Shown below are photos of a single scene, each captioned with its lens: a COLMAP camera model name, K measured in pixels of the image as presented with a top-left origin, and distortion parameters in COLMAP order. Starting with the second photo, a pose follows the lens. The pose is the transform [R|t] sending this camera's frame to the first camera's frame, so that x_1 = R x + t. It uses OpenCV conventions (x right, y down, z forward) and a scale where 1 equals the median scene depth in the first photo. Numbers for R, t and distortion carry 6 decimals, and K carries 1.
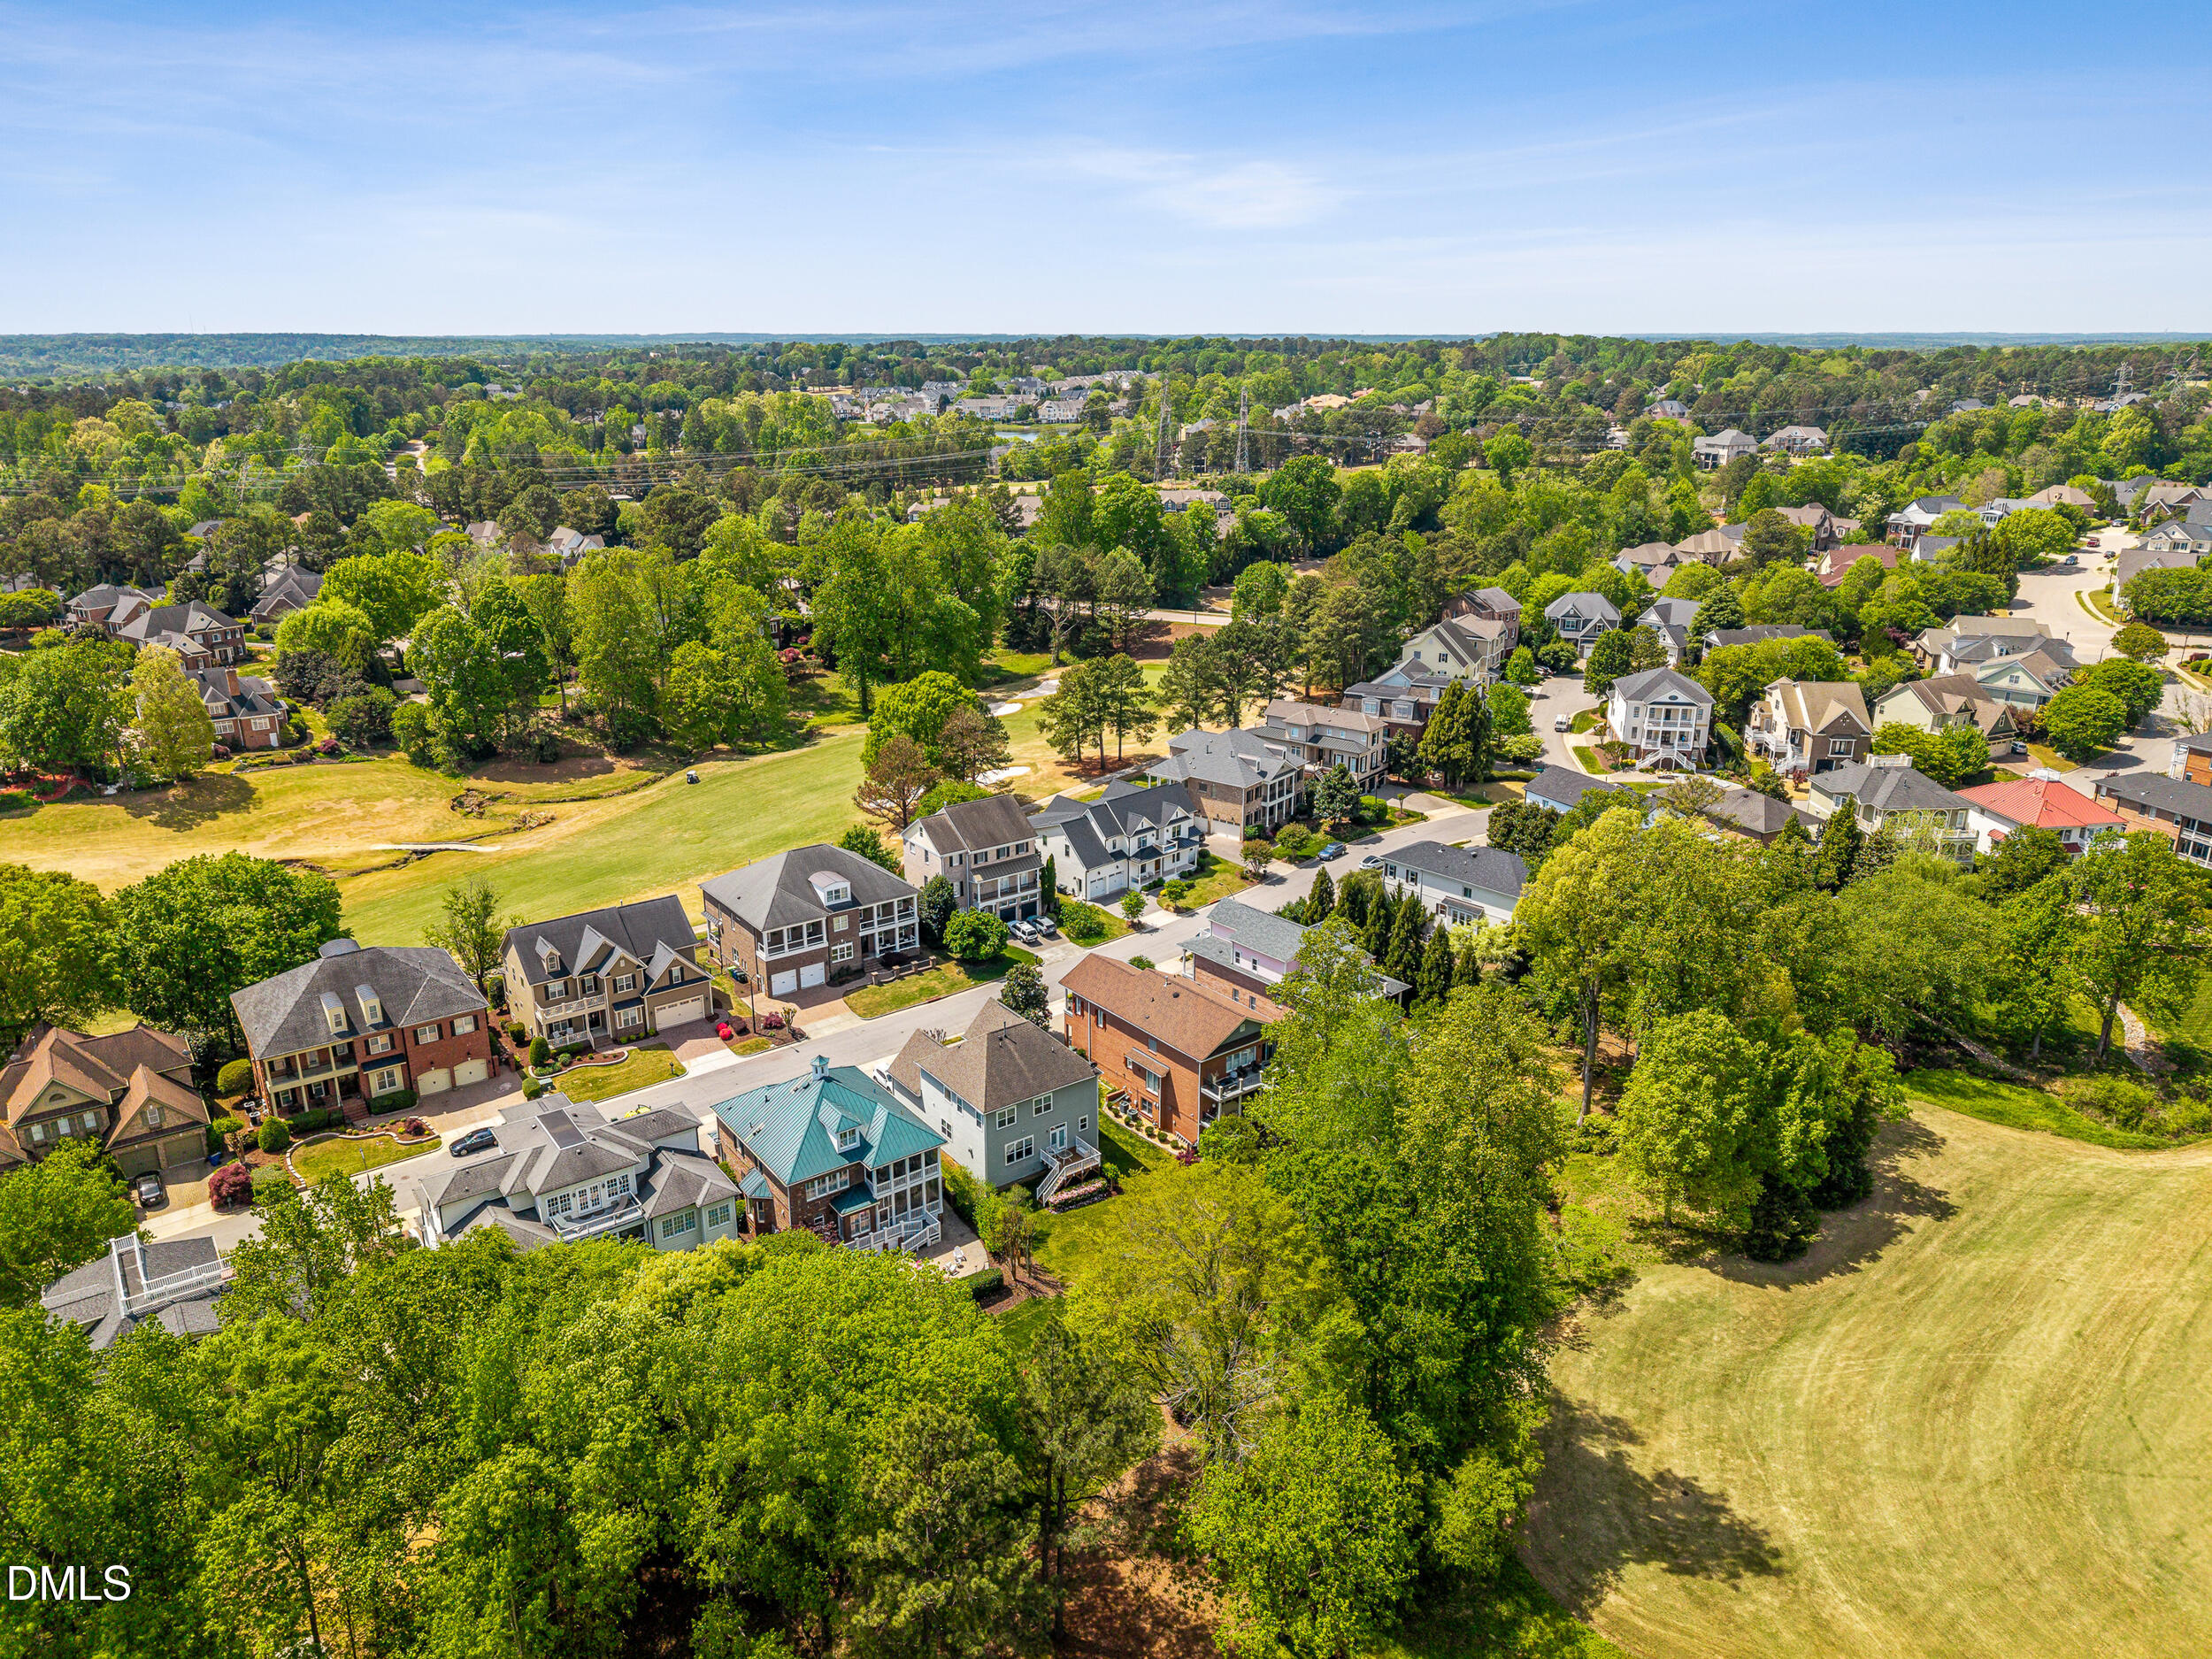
lens RADIAL K [[1514.7, 0, 1132.7], [0, 1514.7, 817.5], [0, 0, 1]] dist [0.001182, -0.003095]
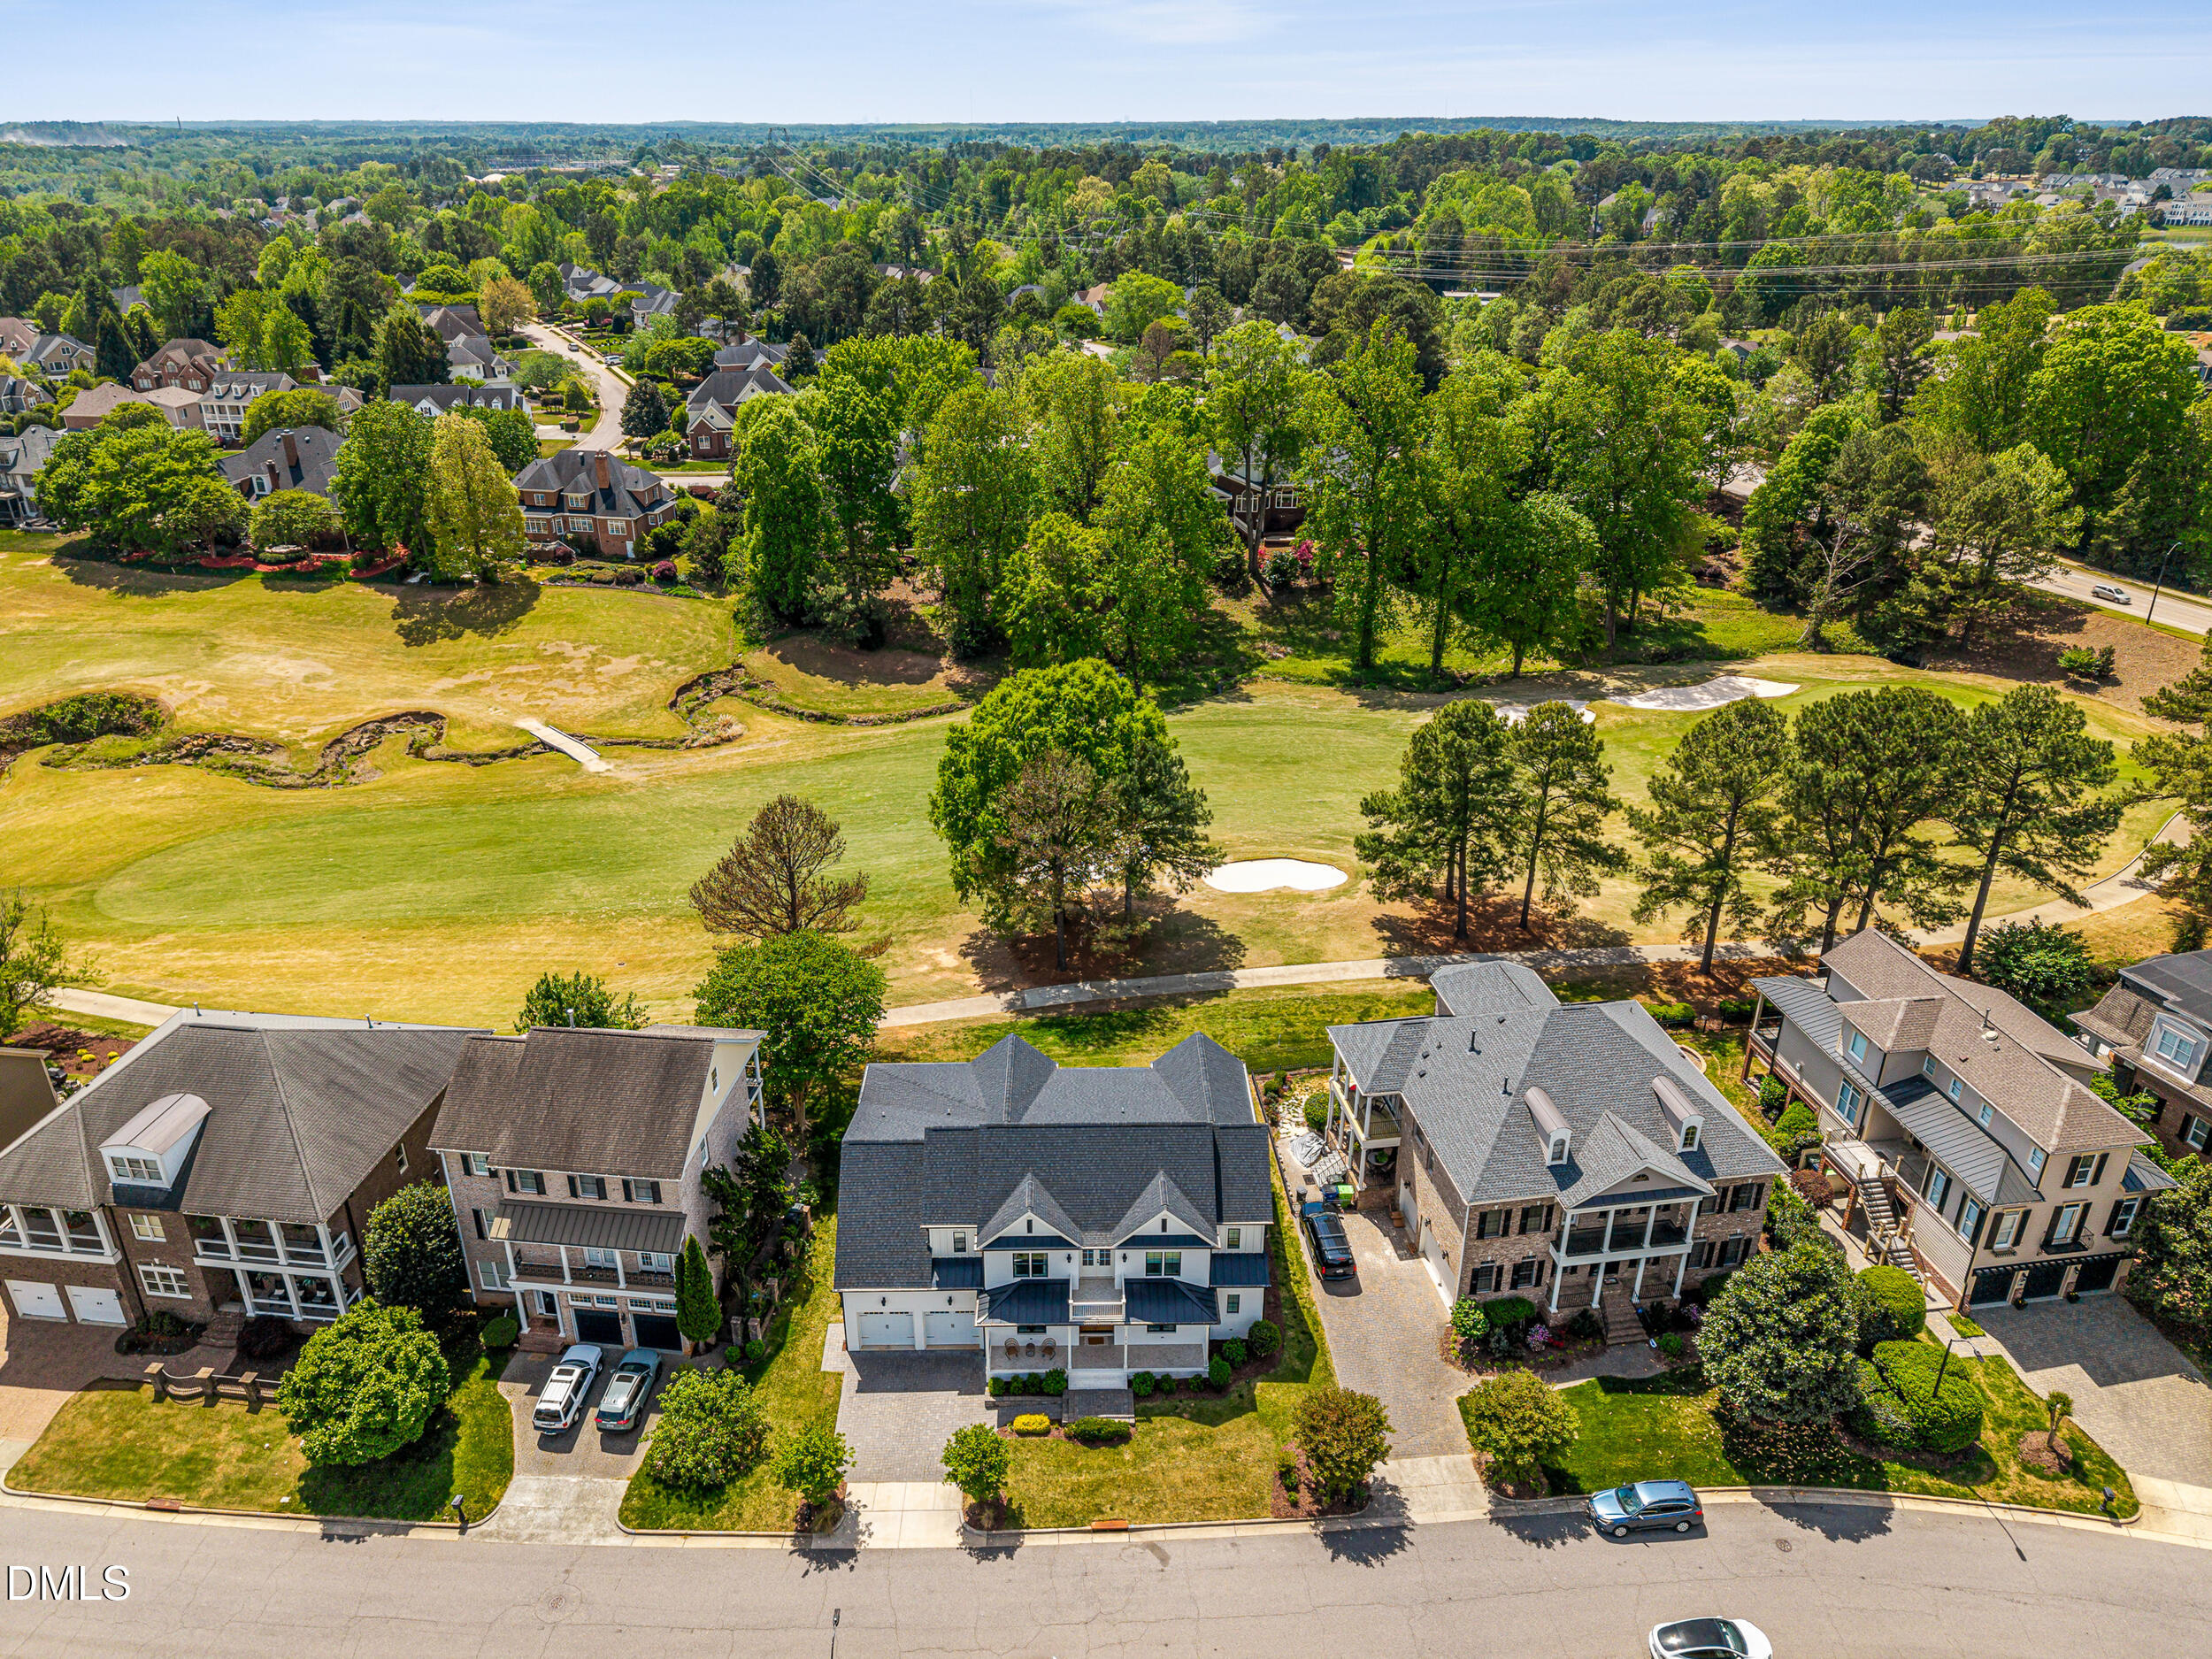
lens RADIAL K [[1514.7, 0, 1132.7], [0, 1514.7, 817.5], [0, 0, 1]] dist [0.001182, -0.003095]
pose [[0.729391, 0.285412, -0.621714, 0.179694], [-0.209622, 0.958339, 0.194021, -0.133524], [0.651190, -0.011192, 0.758833, 0.589752]]
